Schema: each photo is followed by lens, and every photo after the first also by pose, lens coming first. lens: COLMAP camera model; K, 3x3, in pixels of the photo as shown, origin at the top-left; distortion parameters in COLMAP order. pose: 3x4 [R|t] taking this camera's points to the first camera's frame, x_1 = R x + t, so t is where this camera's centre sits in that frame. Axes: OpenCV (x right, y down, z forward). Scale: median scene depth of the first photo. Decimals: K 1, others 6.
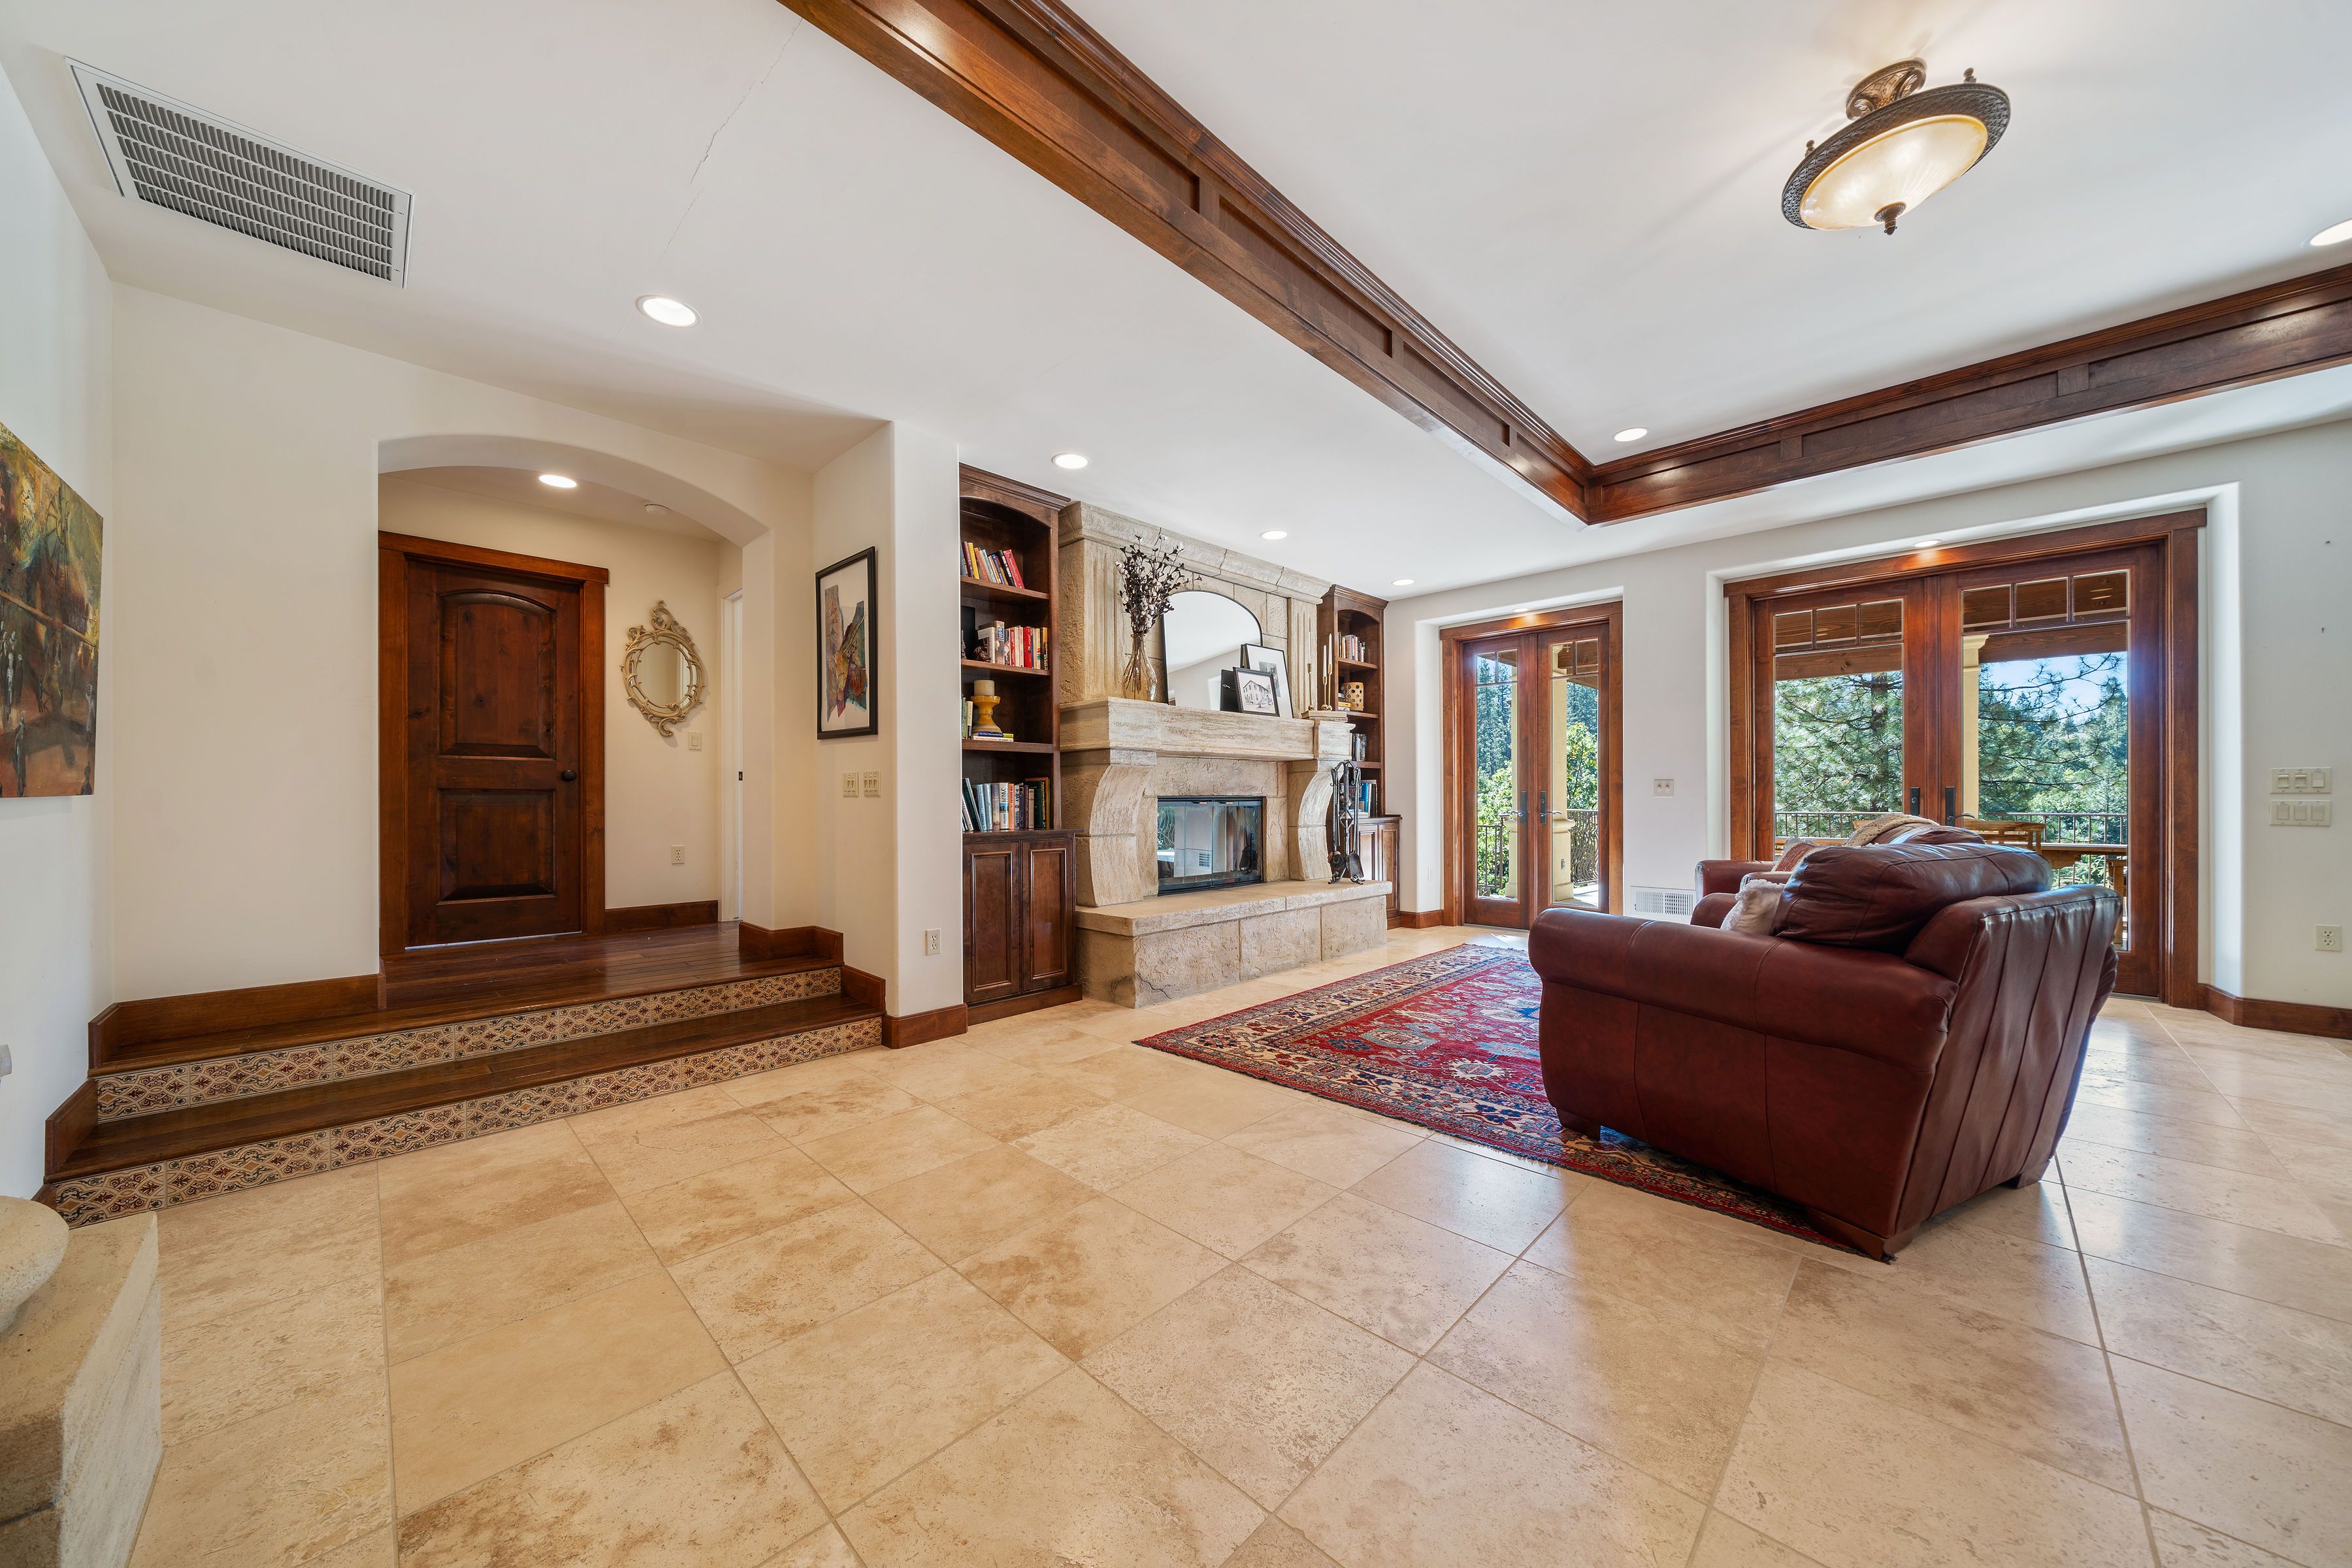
lens RADIAL K [[808.8, 0, 1173.0], [0, 808.8, 798.0], [0, 0, 1]] dist [-0.000014, -0.000007]
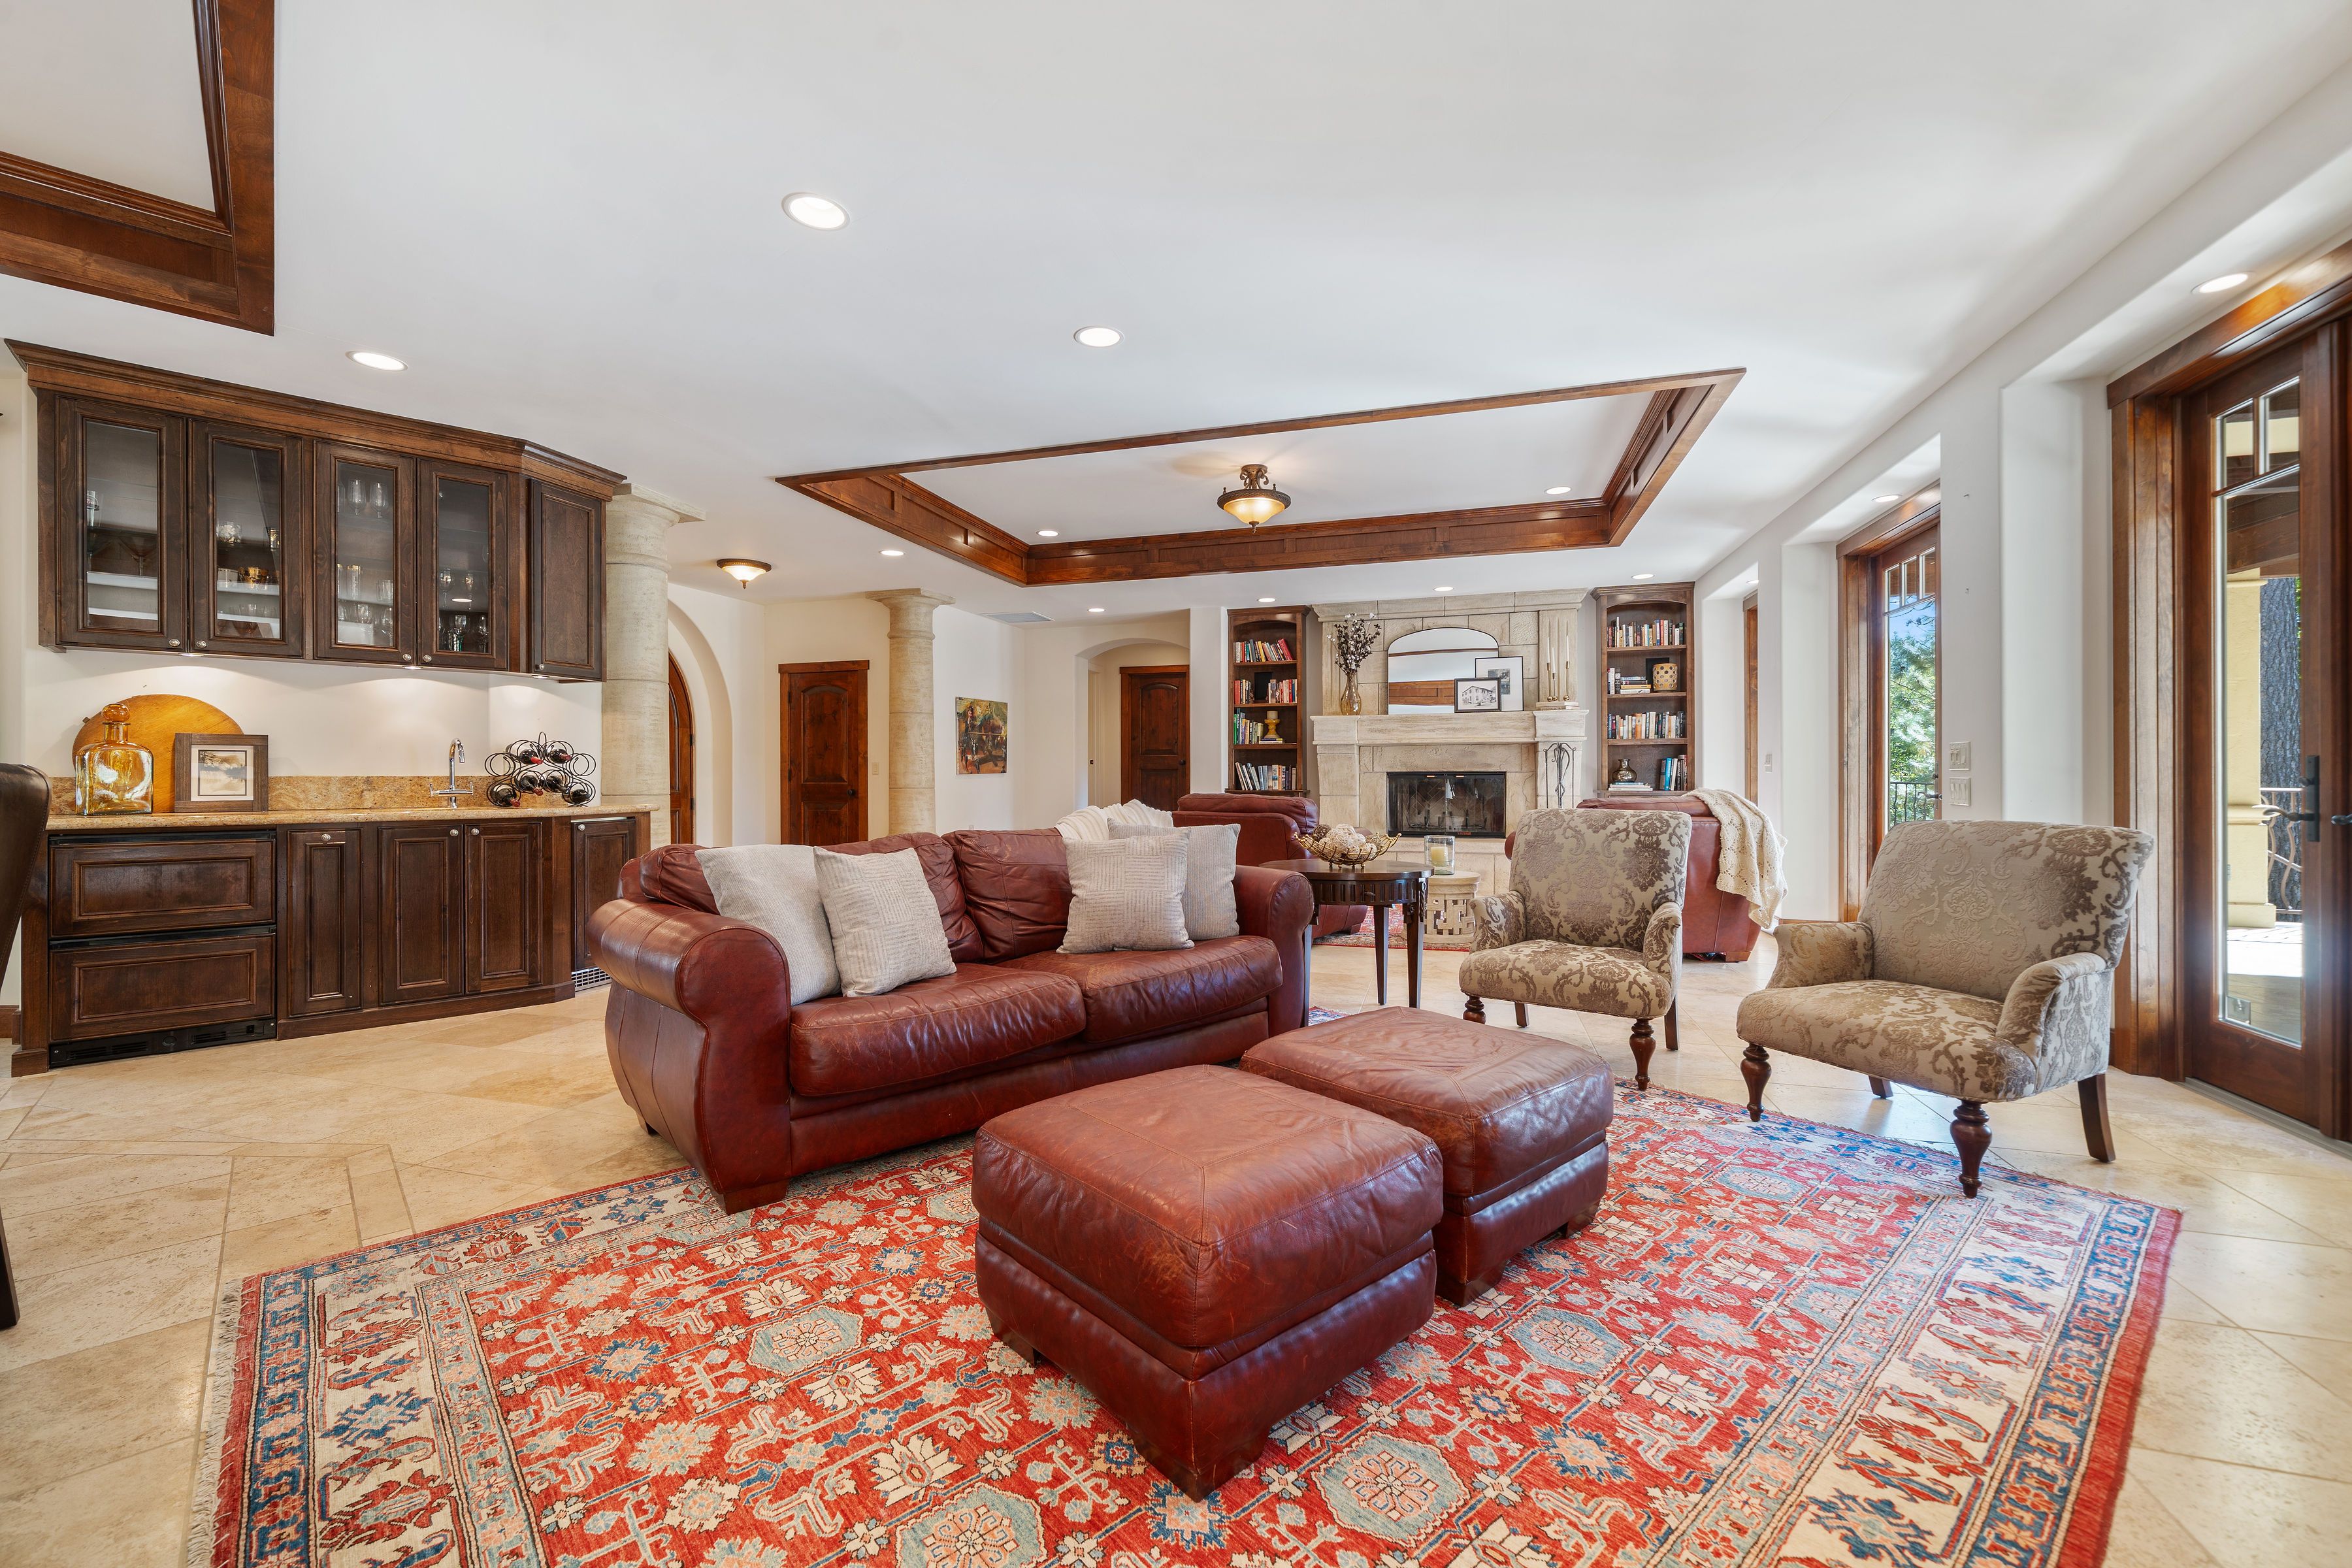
lens RADIAL K [[978.6, 0, 1156.8], [0, 978.6, 774.4], [0, 0, 1]] dist [0.000461, 0.000002]
pose [[0.463795, 0.001344, -0.885941, 1.640403], [0.001750, 0.999996, 0.002433, -0.003407], [0.885941, -0.002678, 0.463791, -0.290985]]
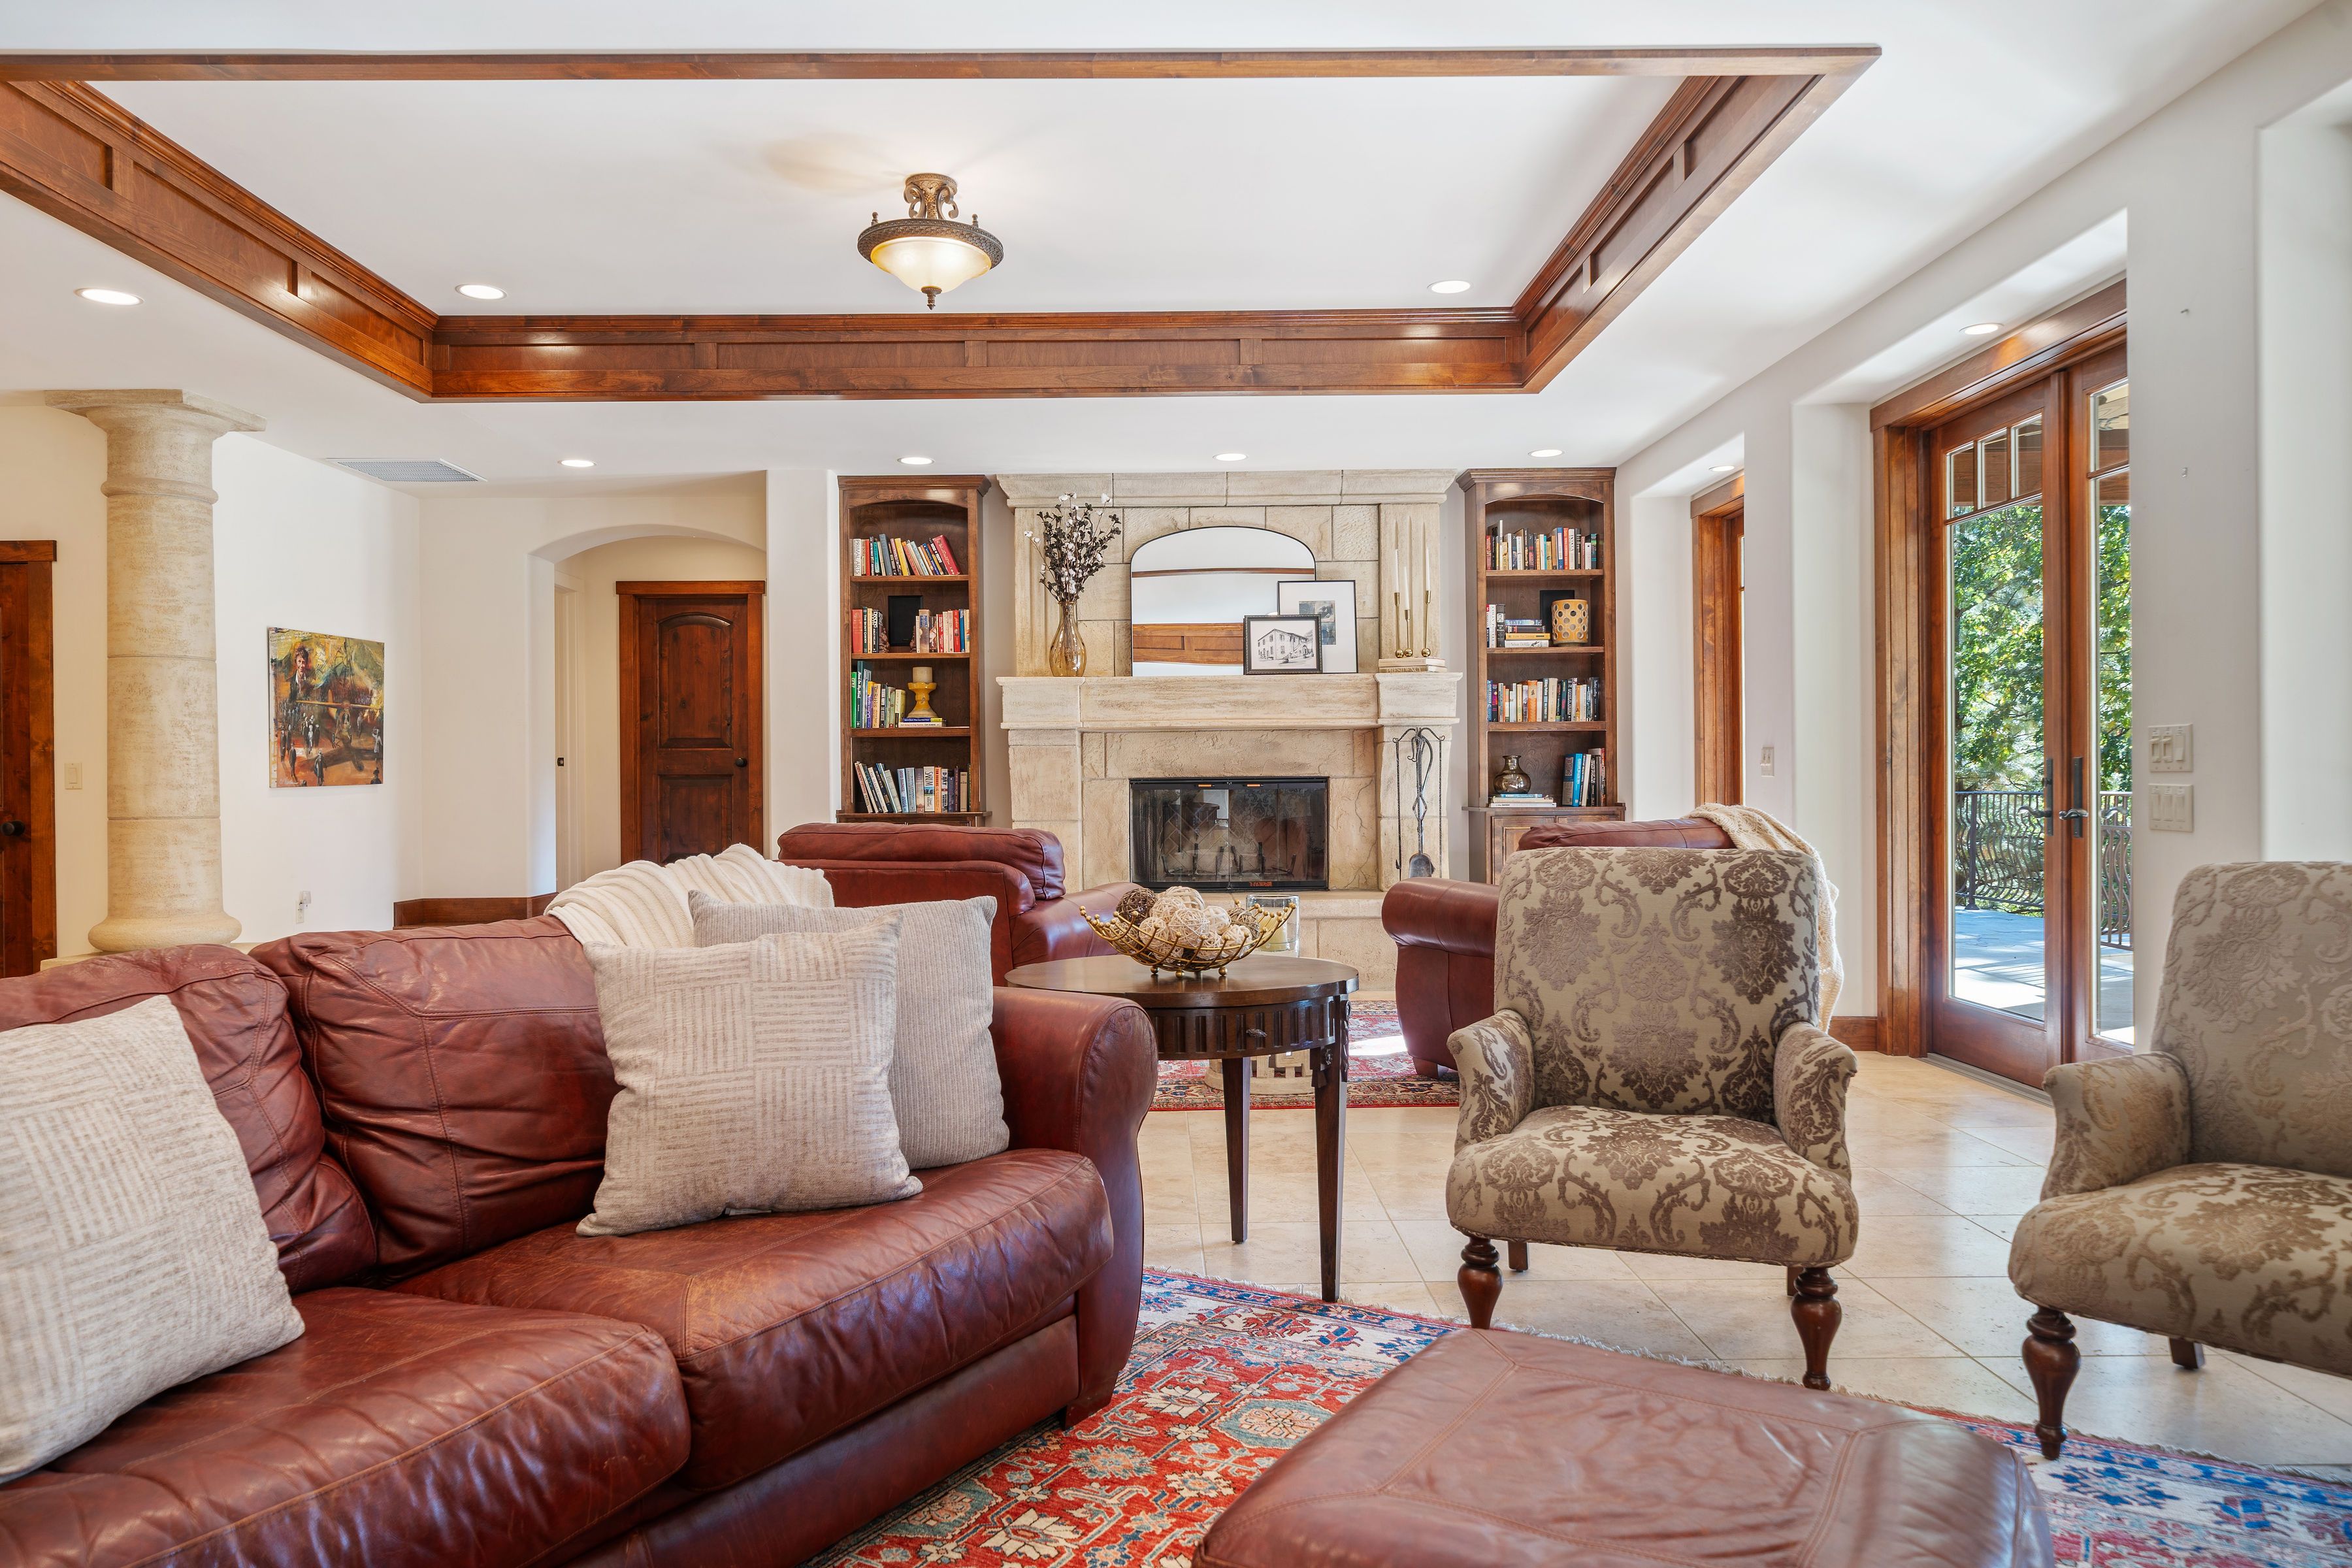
lens RADIAL K [[1609.9, 0, 1176.0], [0, 1609.9, 784.0], [0, 0, 1]] dist [0.002819, 0.002111]
pose [[0.715284, -0.001171, -0.698833, 1.406598], [0.006407, 0.999968, 0.004882, -0.004923], [0.698805, -0.007970, 0.715268, -0.233381]]
